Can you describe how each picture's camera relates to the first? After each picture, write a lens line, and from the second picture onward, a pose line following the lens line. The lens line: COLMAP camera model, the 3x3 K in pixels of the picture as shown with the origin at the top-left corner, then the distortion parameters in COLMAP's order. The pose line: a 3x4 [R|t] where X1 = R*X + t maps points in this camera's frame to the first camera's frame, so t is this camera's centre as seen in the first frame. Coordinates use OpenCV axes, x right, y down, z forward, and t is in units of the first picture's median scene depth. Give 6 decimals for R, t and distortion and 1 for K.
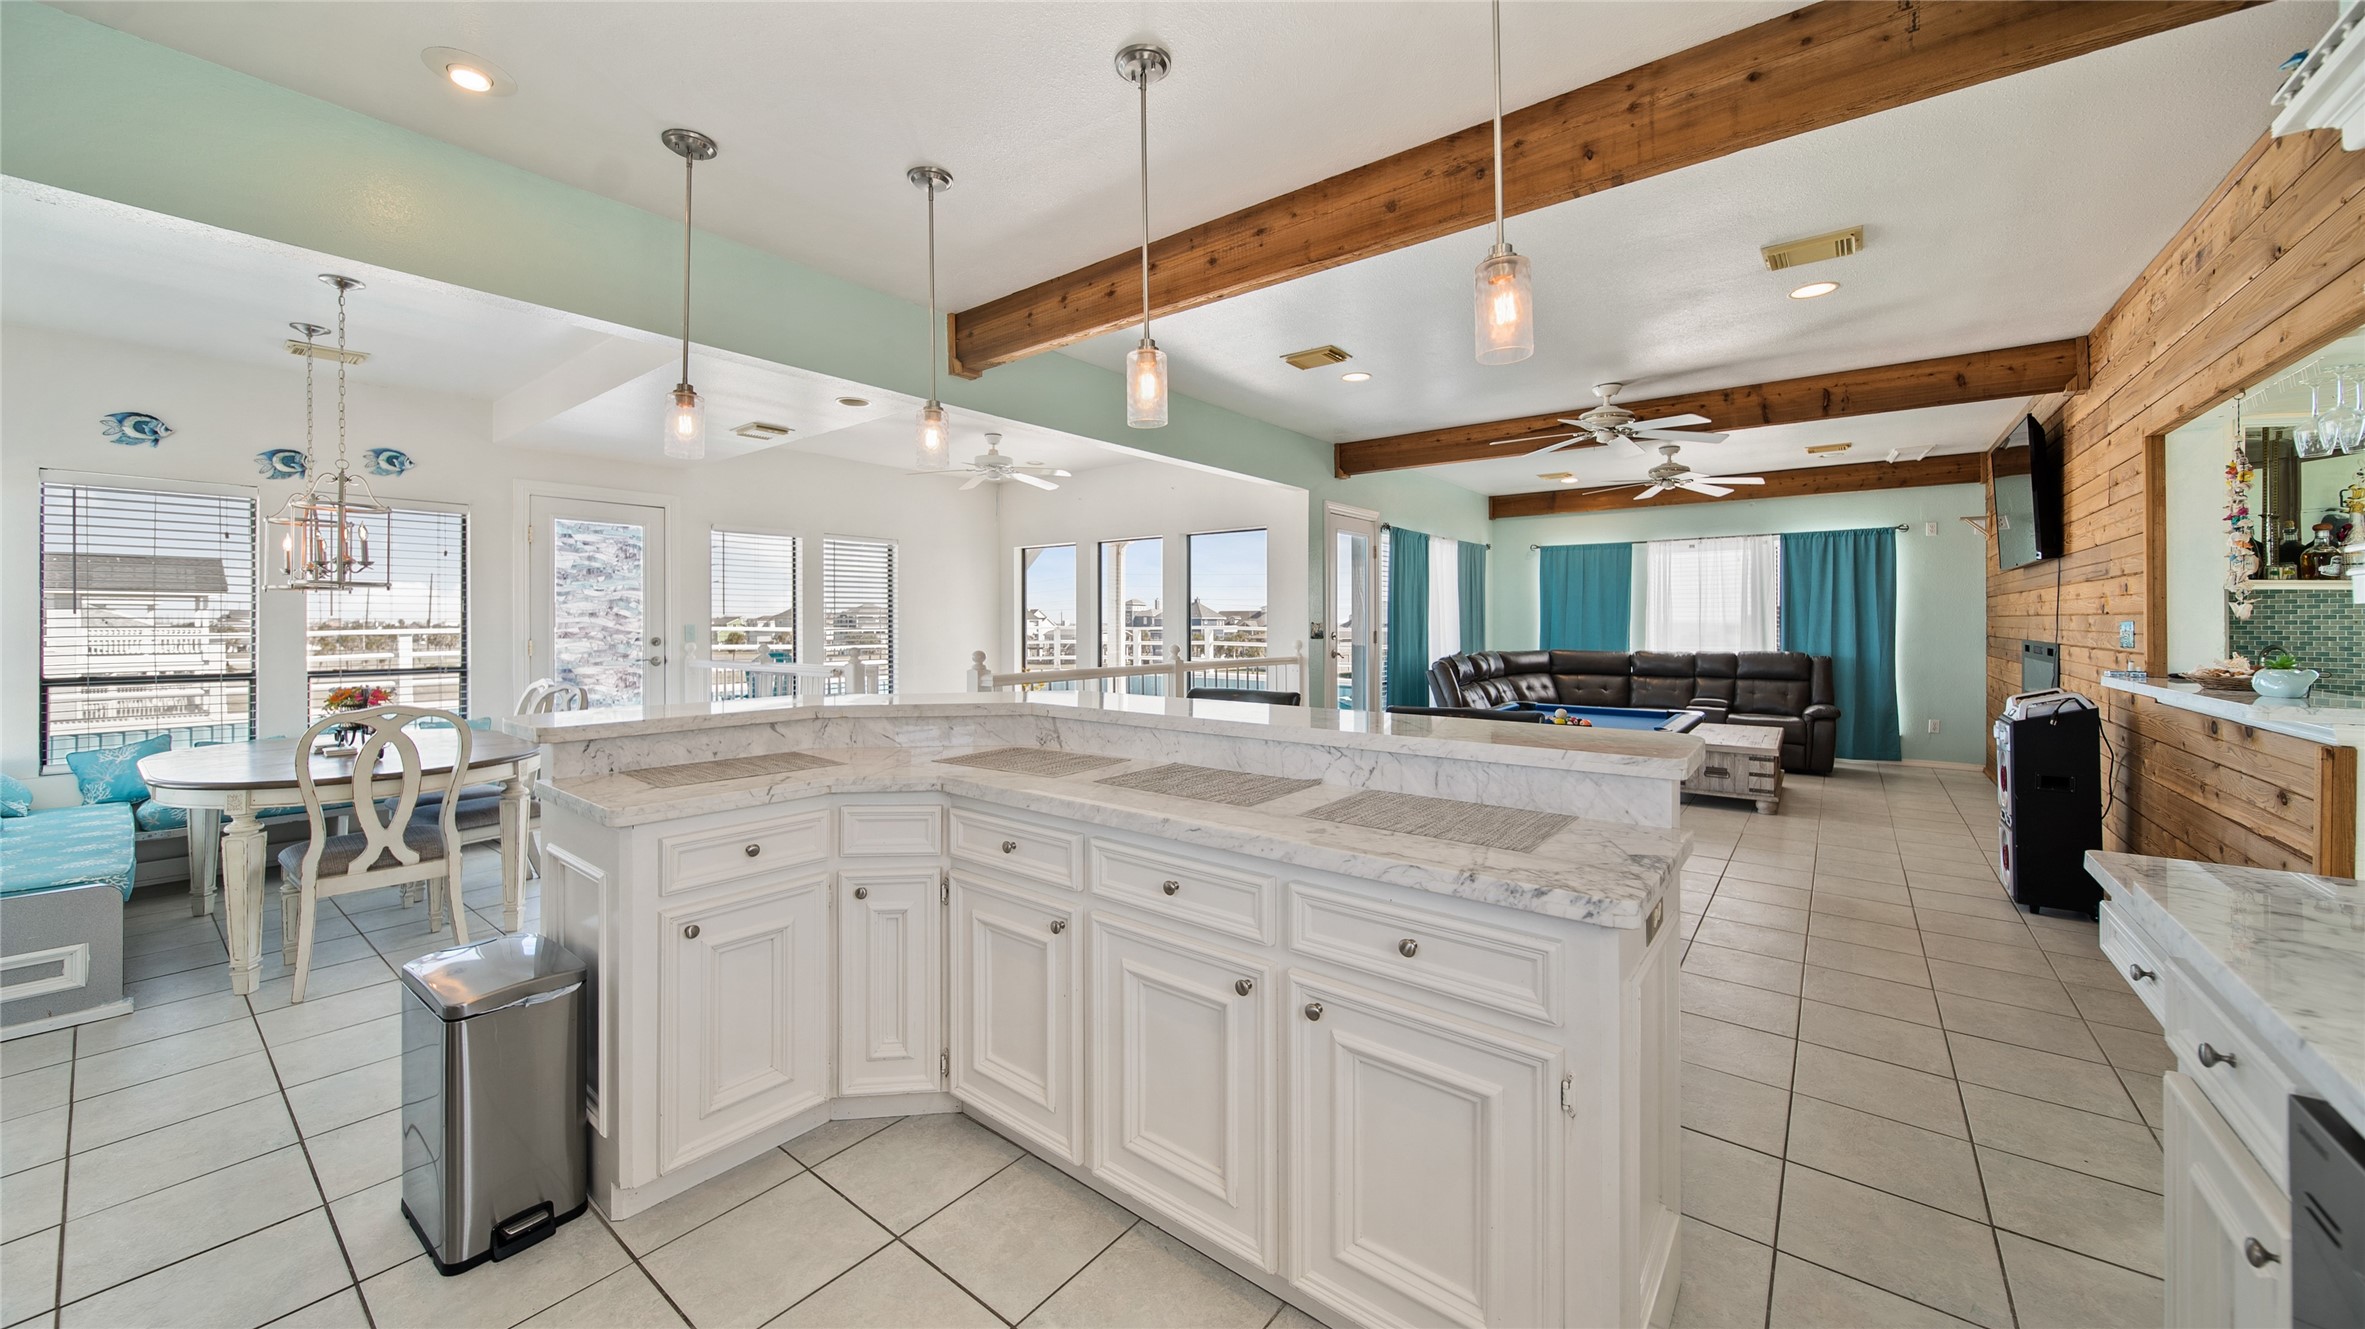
lens RADIAL K [[848.0, 0, 1180.1], [0, 848.0, 621.5], [0, 0, 1]] dist [-0.001131, -0.000031]
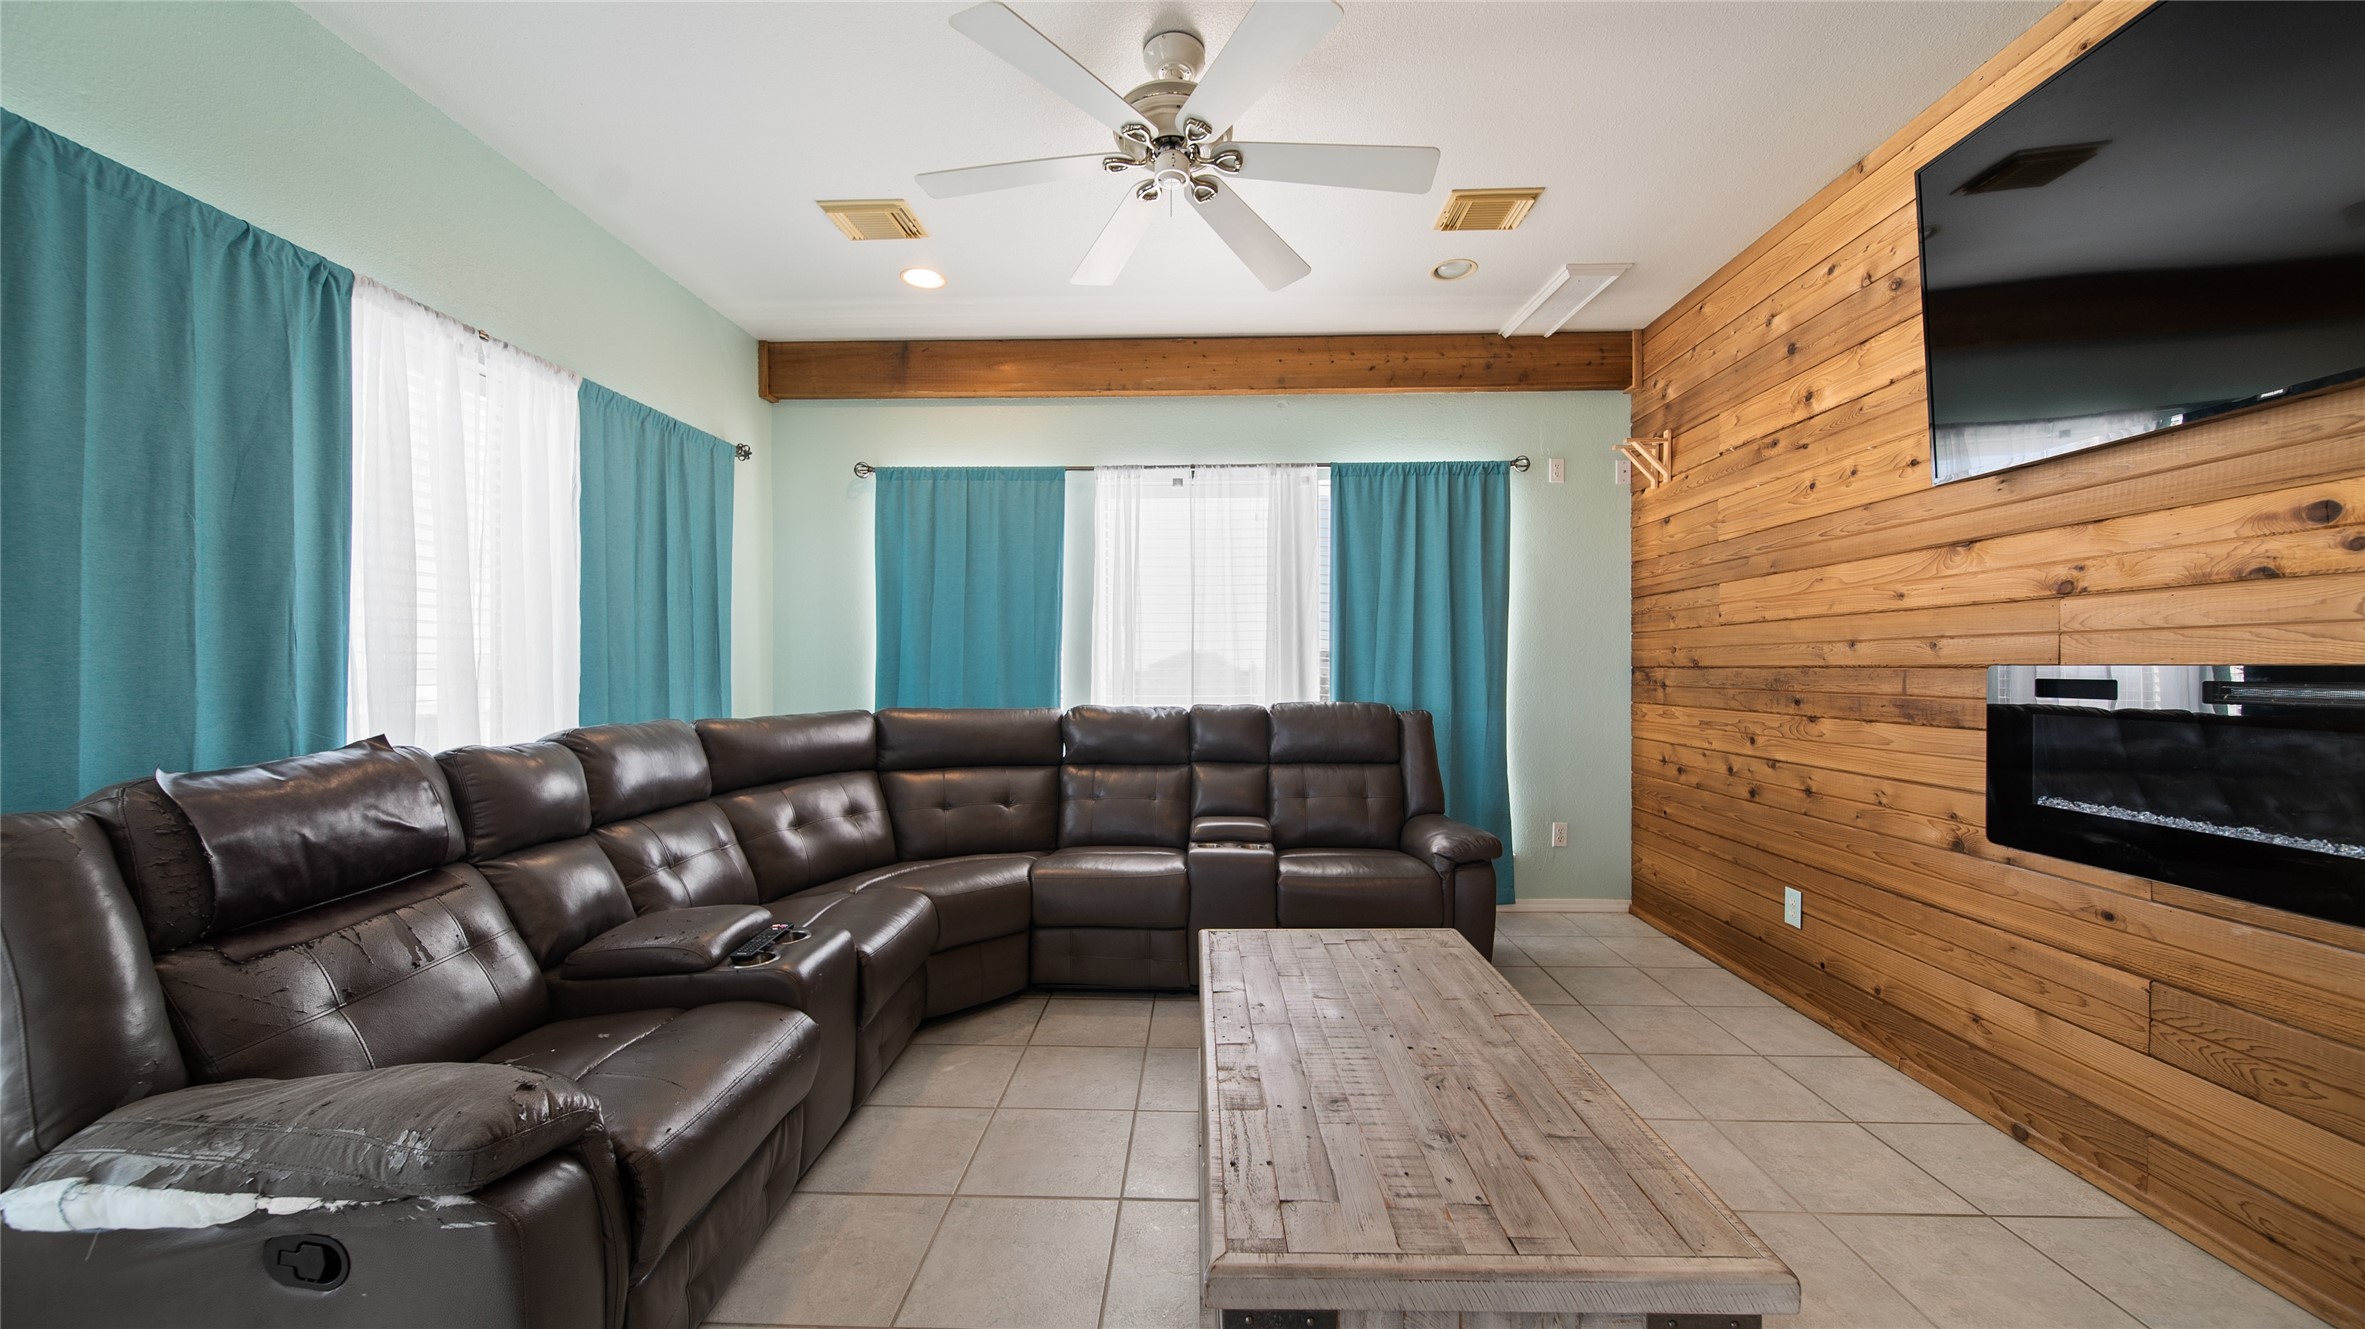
lens RADIAL K [[849.2, 0, 1182.5], [0, 849.2, 664.5], [0, 0, 1]] dist [-0.000194, -0.000033]
pose [[0.810209, 0.000052, 0.586141, 0.357363], [0.001377, 0.999997, -0.001992, 0.015093], [-0.586139, 0.002421, 0.810207, 0.668812]]
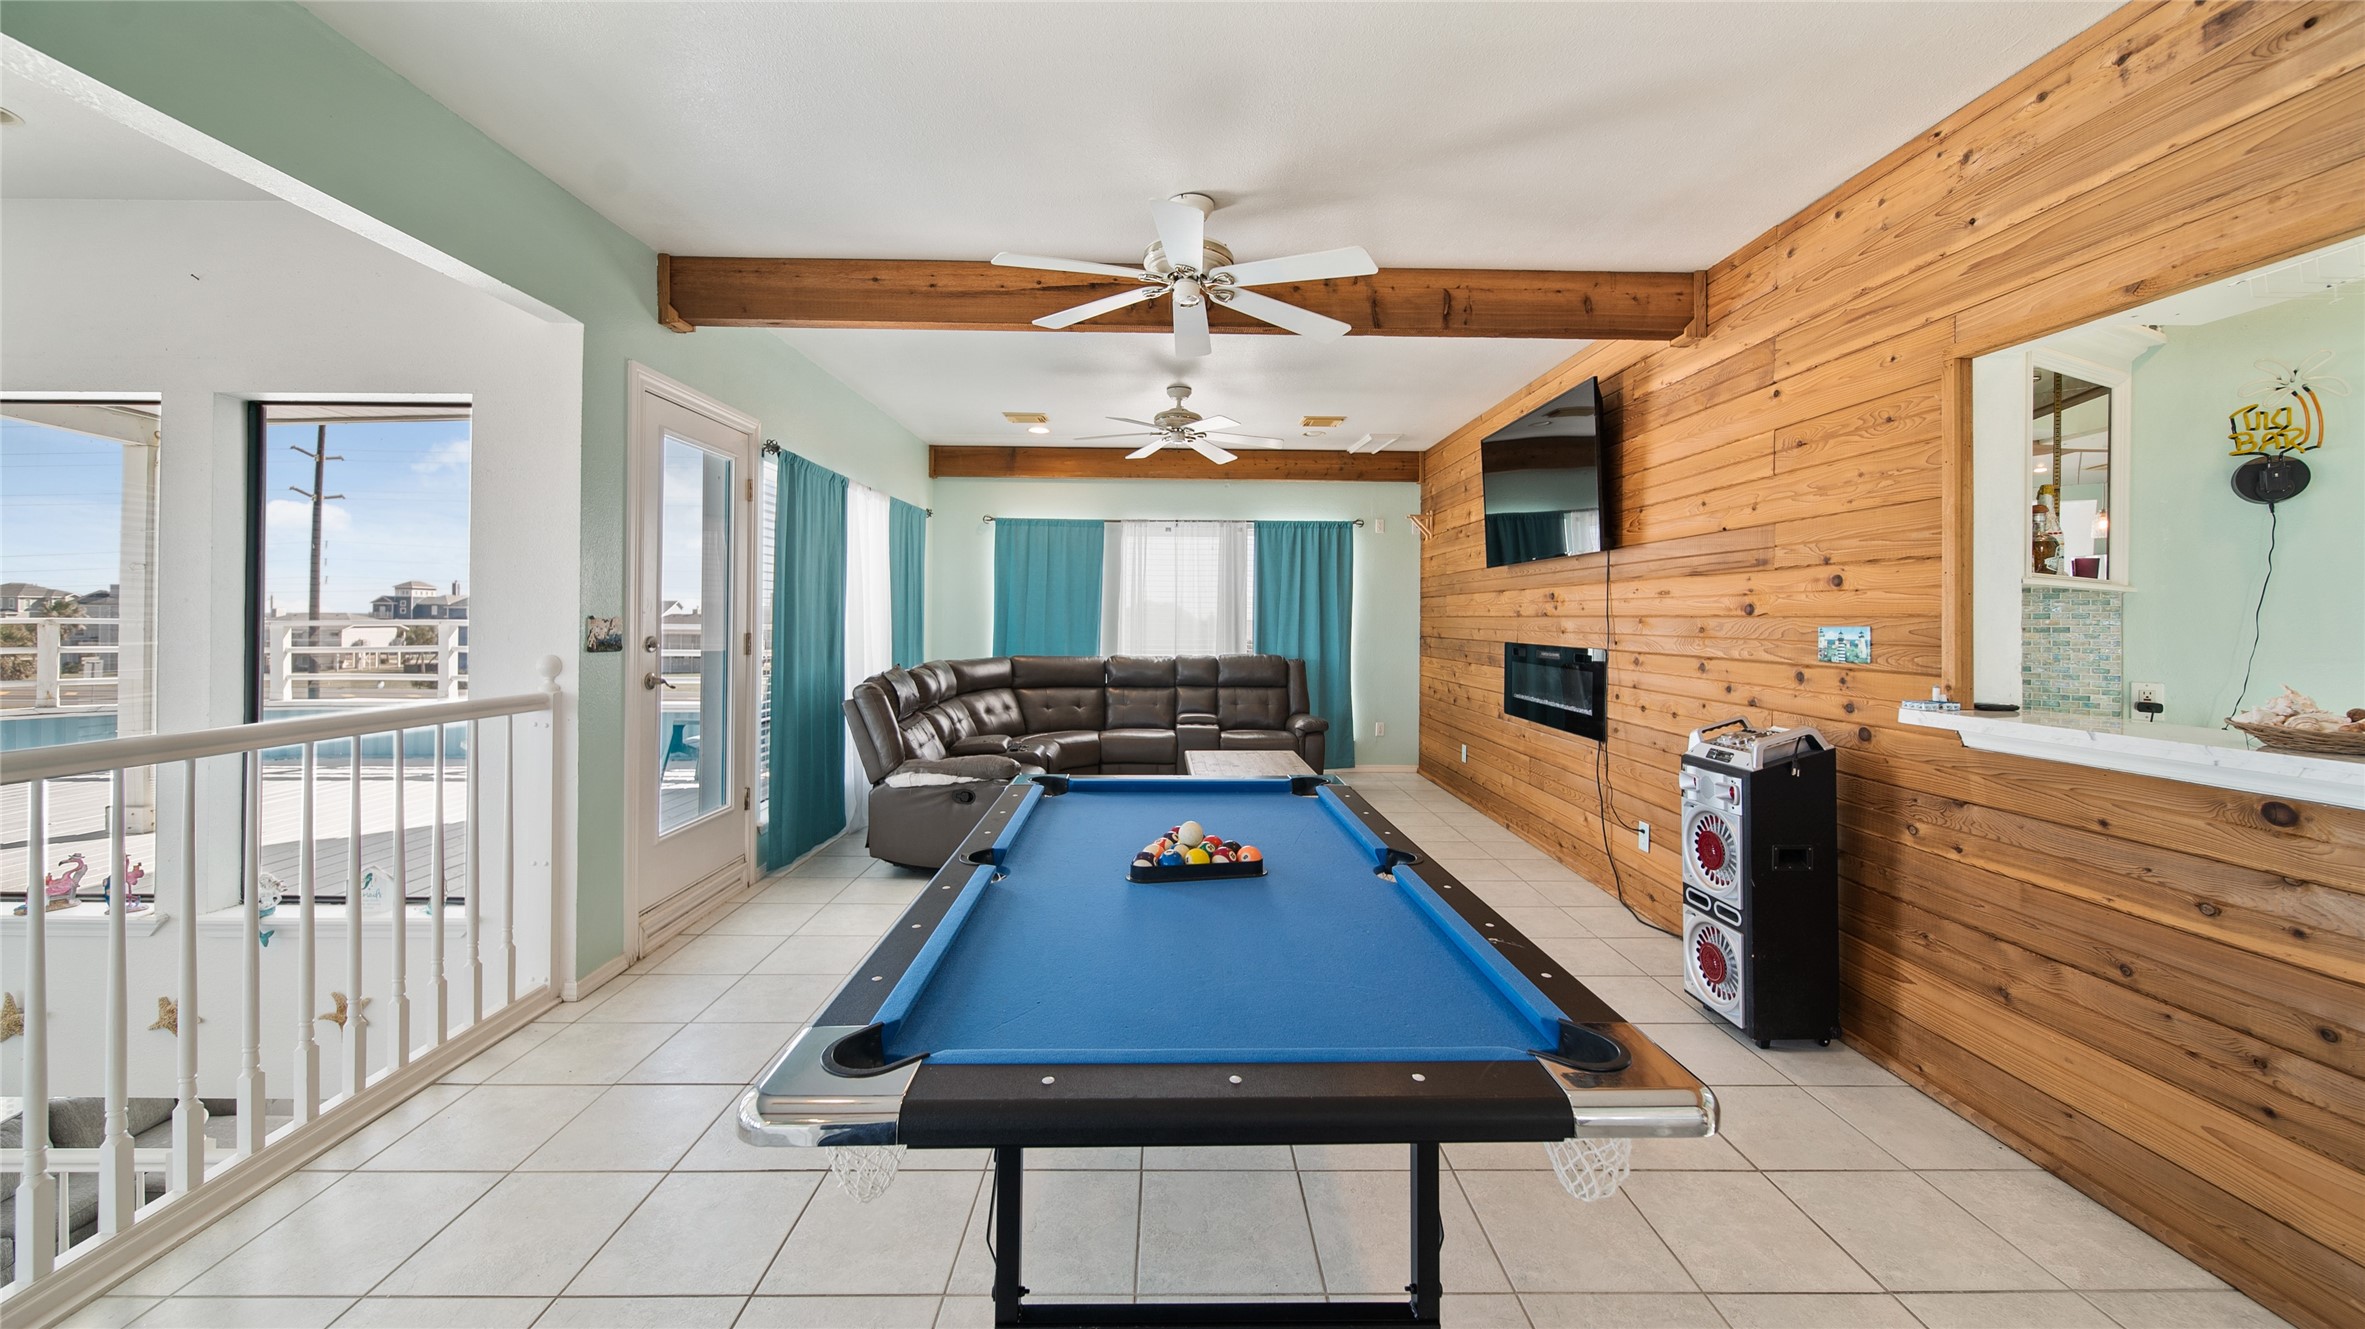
lens RADIAL K [[848.0, 0, 1180.1], [0, 848.0, 621.5], [0, 0, 1]] dist [-0.001131, -0.000031]
pose [[0.778694, 0.005921, 0.627376, 0.095925], [-0.010000, 0.999946, 0.002975, -0.000531], [-0.627324, -0.008590, 0.778711, 0.369182]]
